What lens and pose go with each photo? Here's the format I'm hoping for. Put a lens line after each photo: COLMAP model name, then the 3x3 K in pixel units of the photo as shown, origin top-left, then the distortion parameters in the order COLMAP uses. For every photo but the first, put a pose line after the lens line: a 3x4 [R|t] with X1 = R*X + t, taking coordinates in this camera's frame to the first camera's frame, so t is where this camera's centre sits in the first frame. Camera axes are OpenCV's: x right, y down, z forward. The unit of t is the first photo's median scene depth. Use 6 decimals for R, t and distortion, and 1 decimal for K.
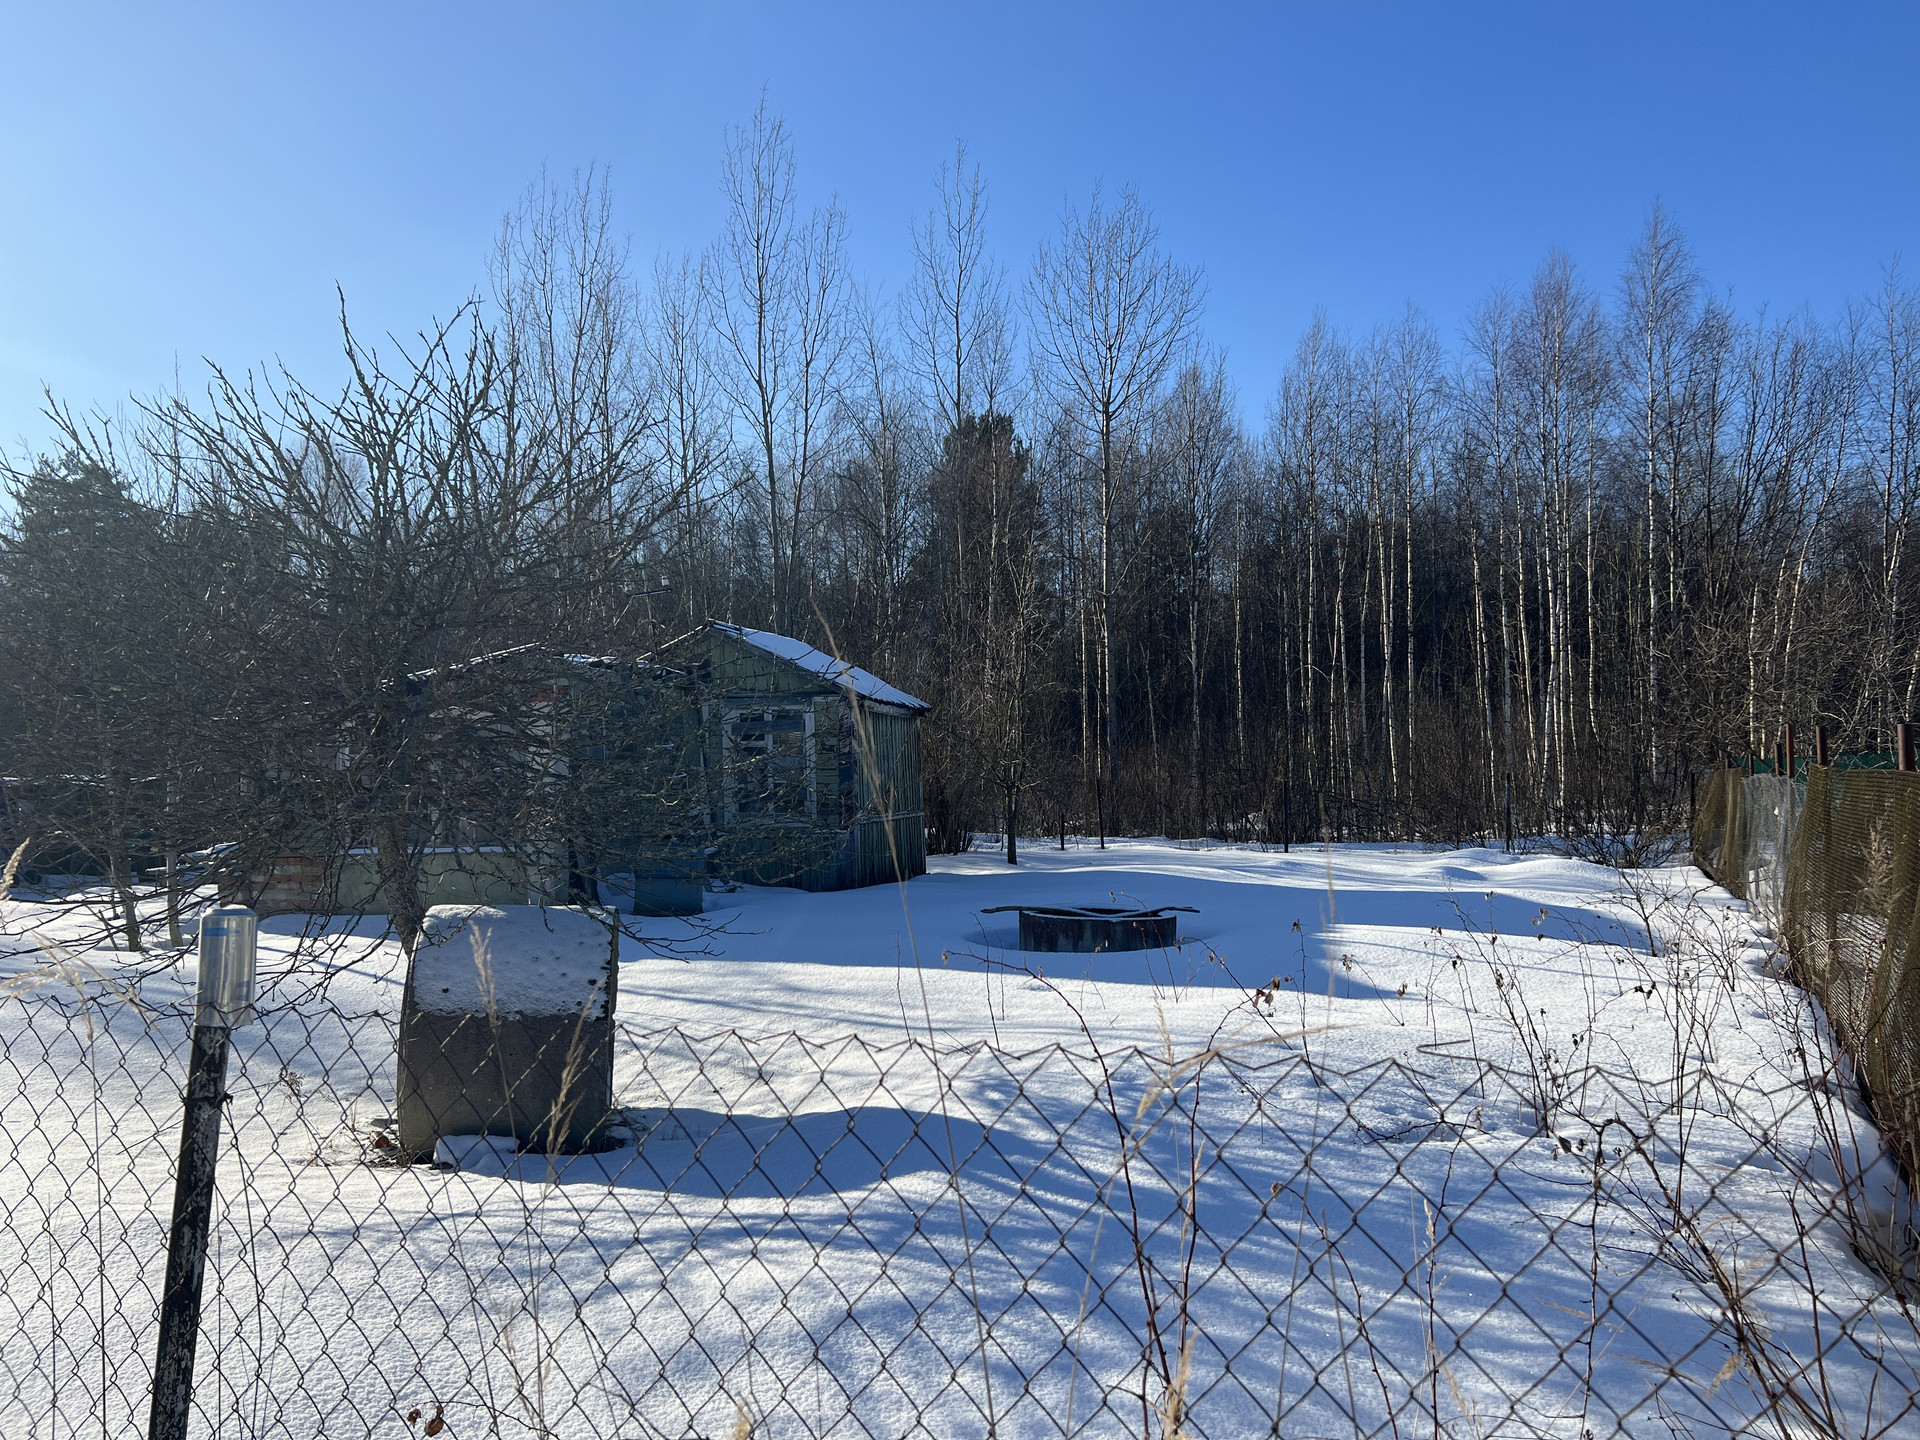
lens RADIAL K [[1435.7, 0, 955.5], [0, 1435.7, 732.0], [0, 0, 1]] dist [0.064841, -0.066953]
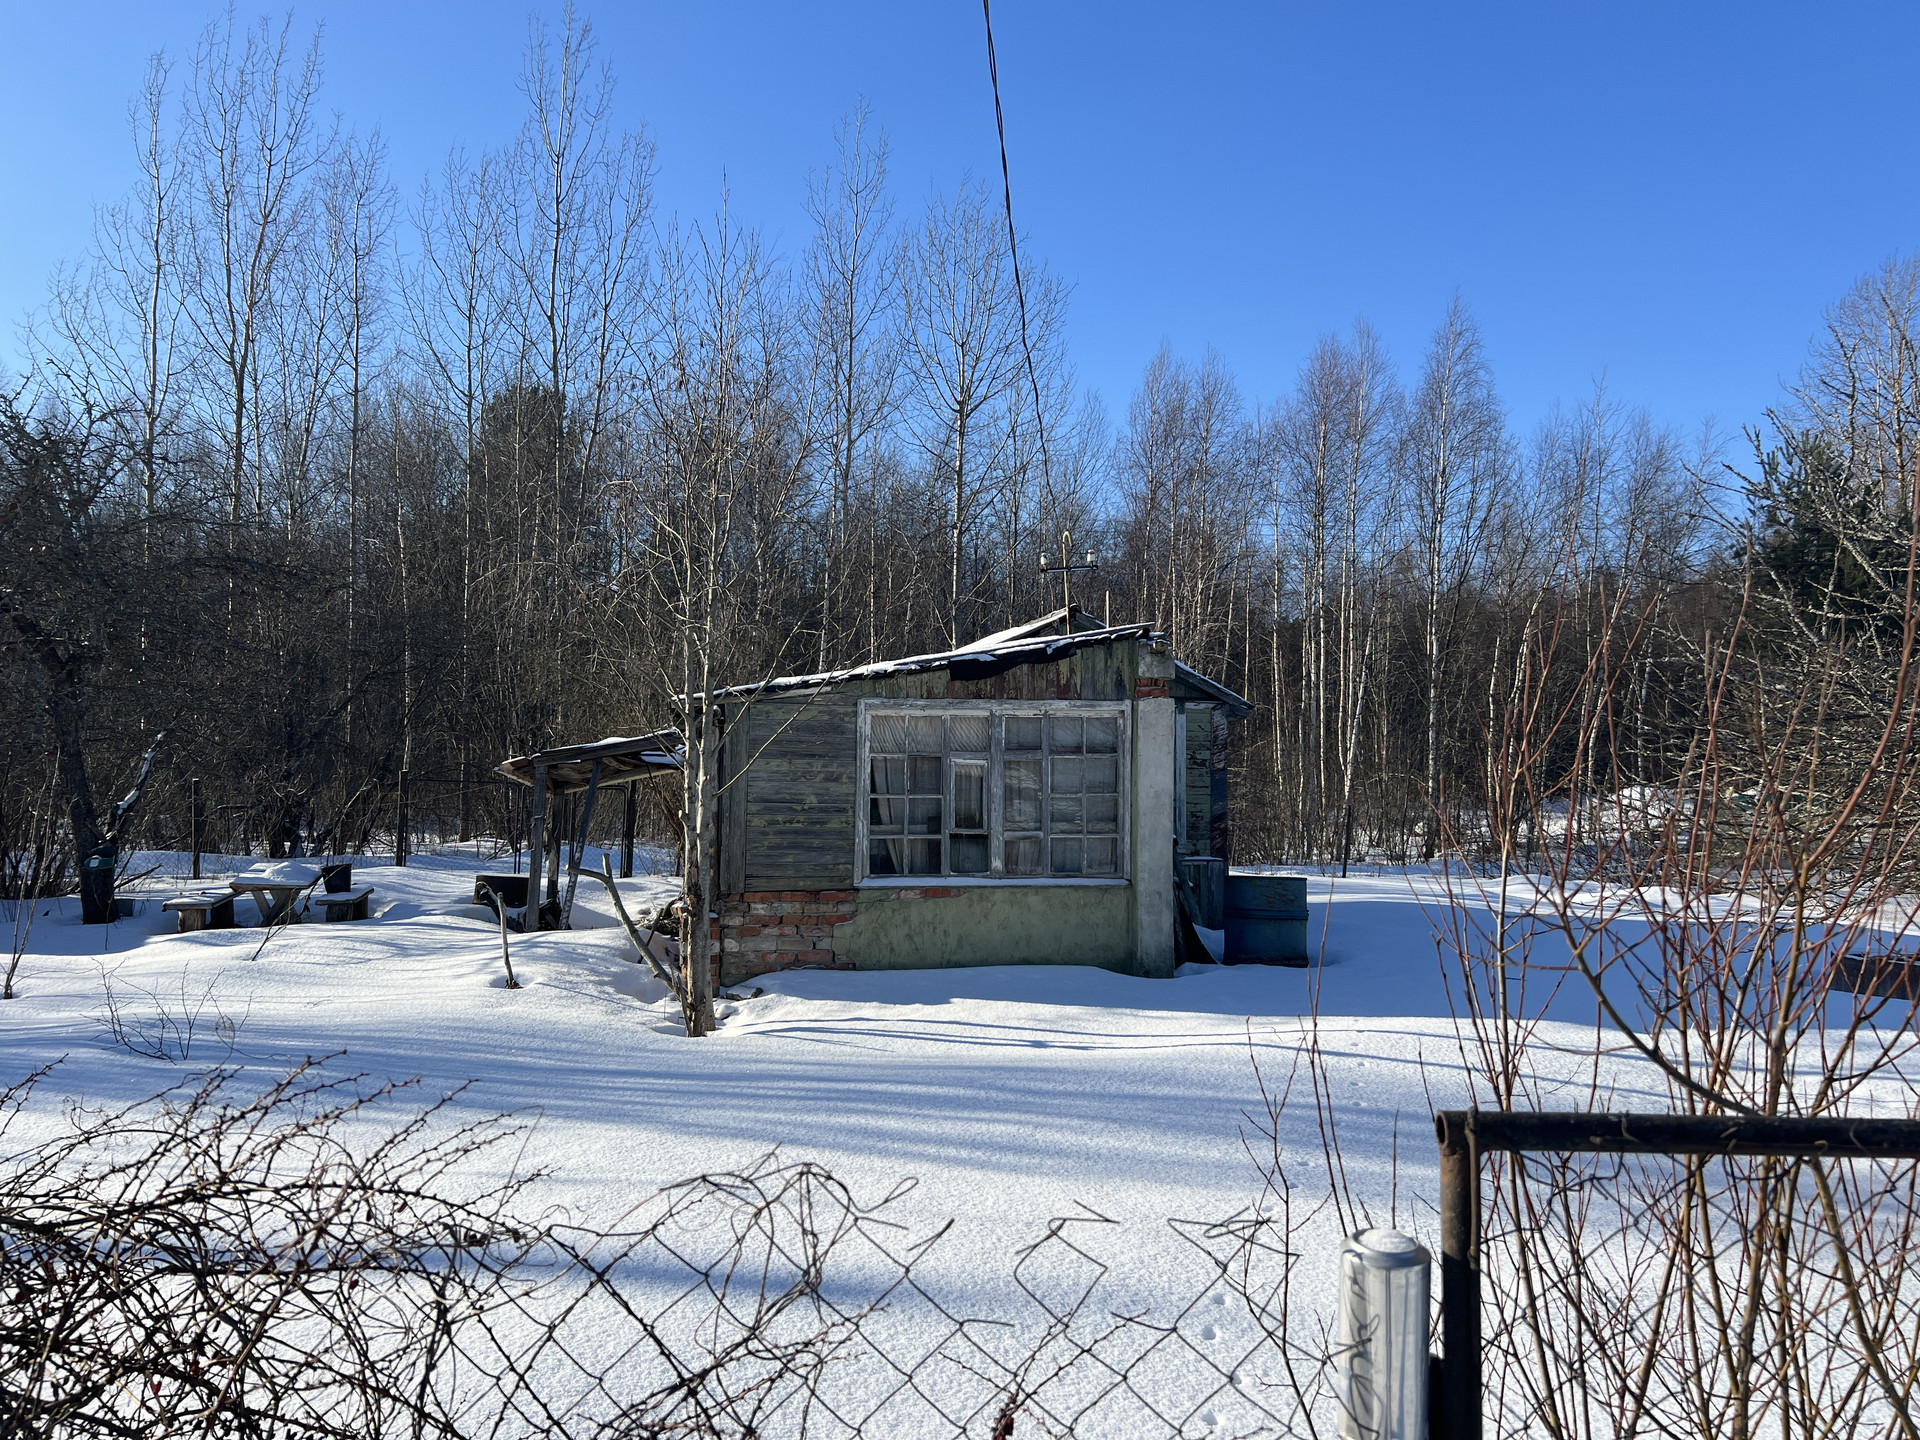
lens RADIAL K [[1417.9, 0, 960.0], [0, 1417.9, 720.0], [0, 0, 1]] dist [0.087717, -0.116035]
pose [[0.911200, 0.047483, 0.409218, -0.387312], [-0.043694, 0.998872, -0.018610, 0.005450], [-0.409640, -0.000923, 0.912247, 0.178225]]
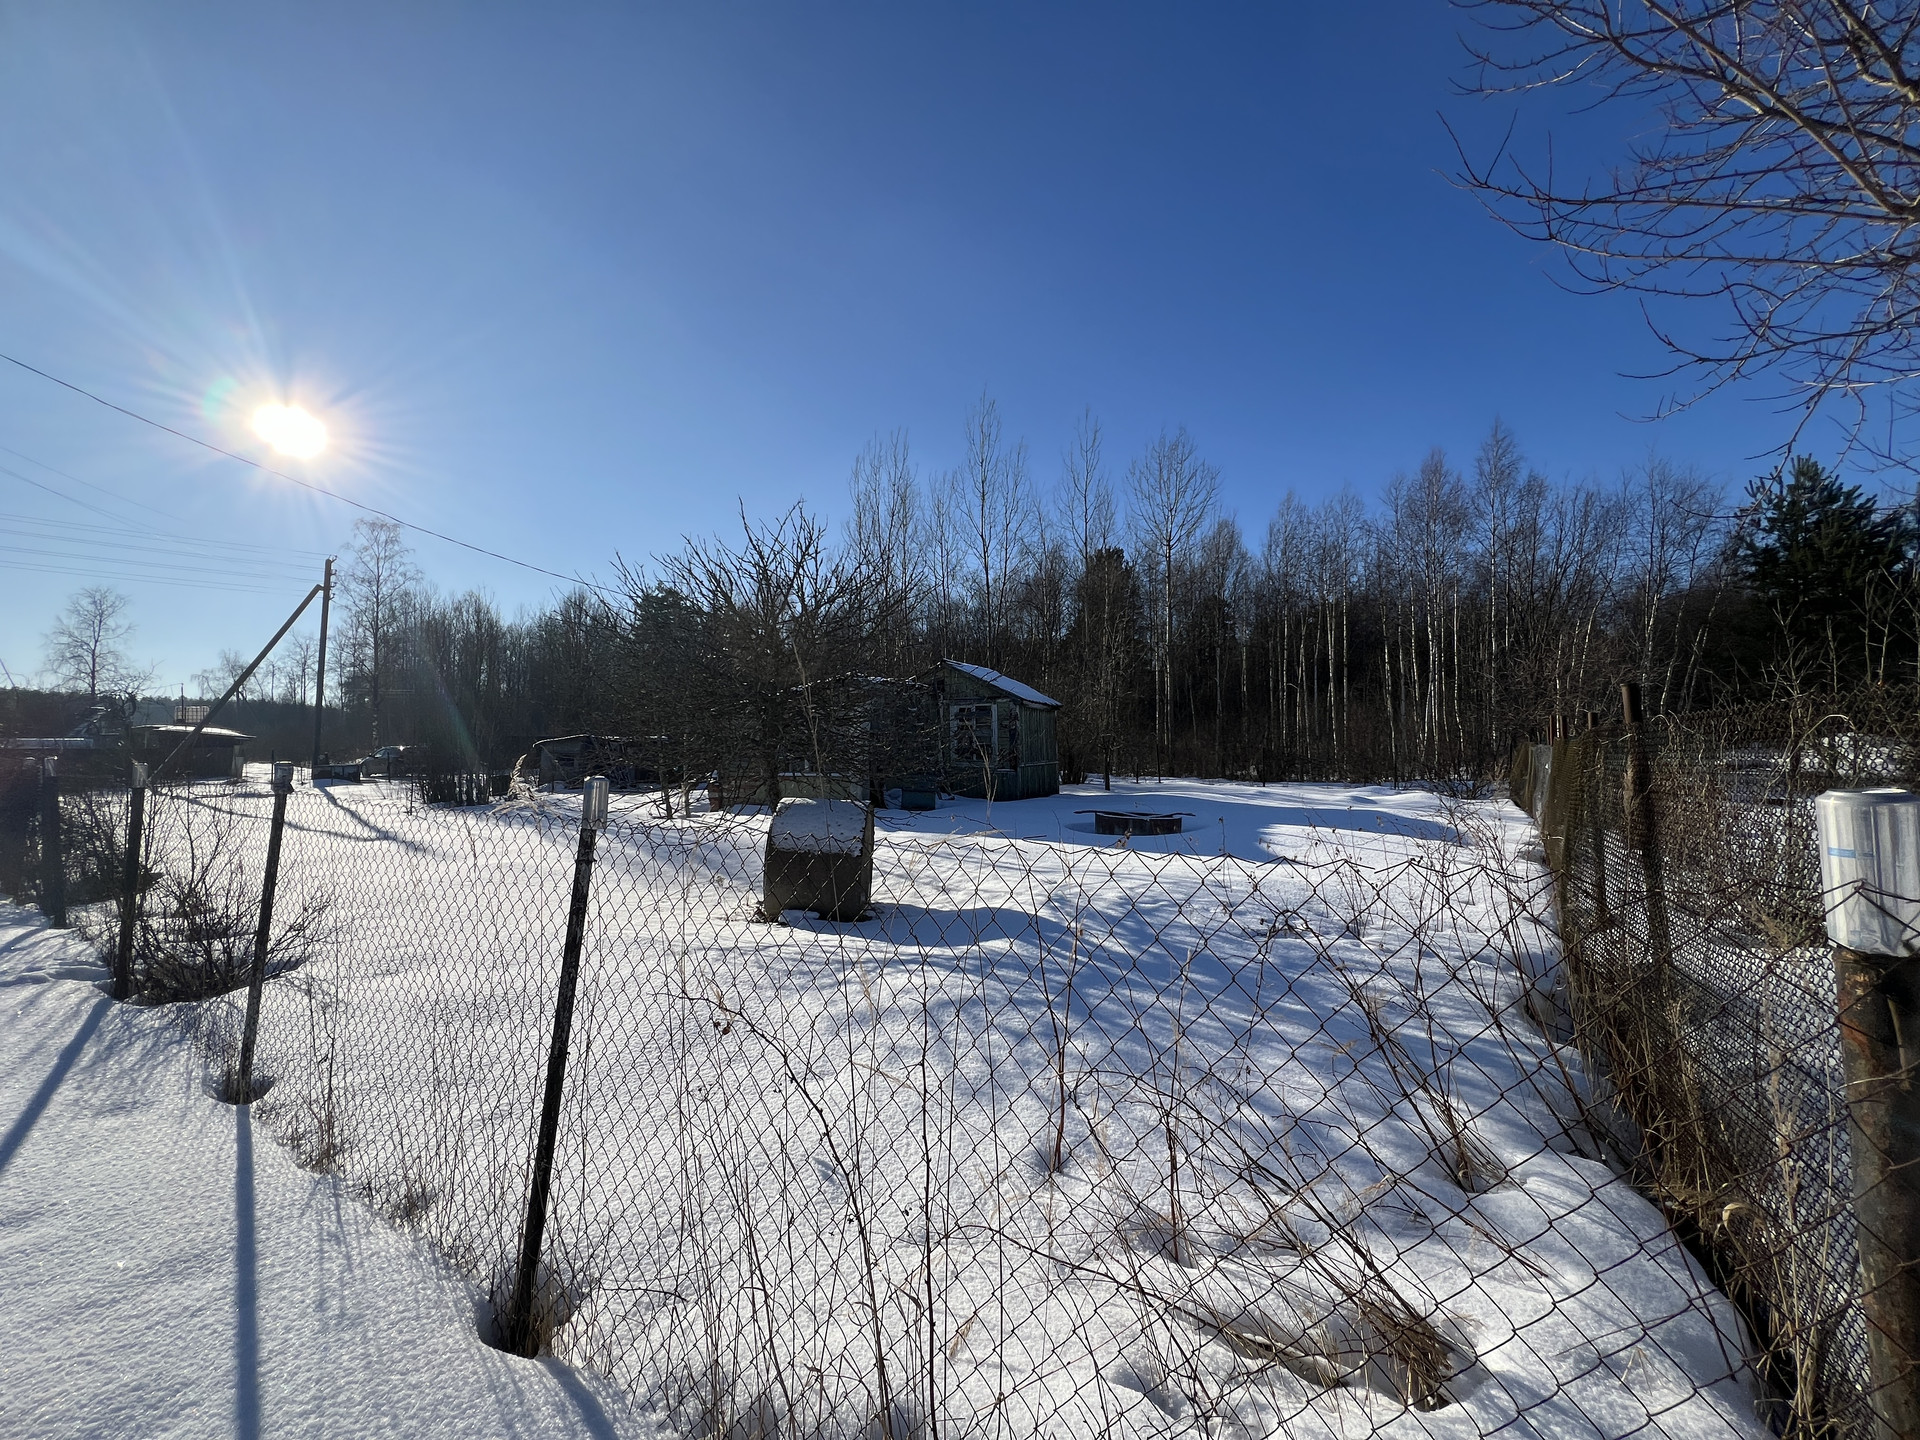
lens RADIAL K [[765.6, 0, 960.0], [0, 765.6, 720.0], [0, 0, 1]] dist [0.002871, 0.000418]
pose [[0.984629, 0.006882, -0.174522, 0.021163], [-0.006877, 0.999976, 0.000631, 0.001925], [0.174522, 0.000579, 0.984653, -0.006881]]
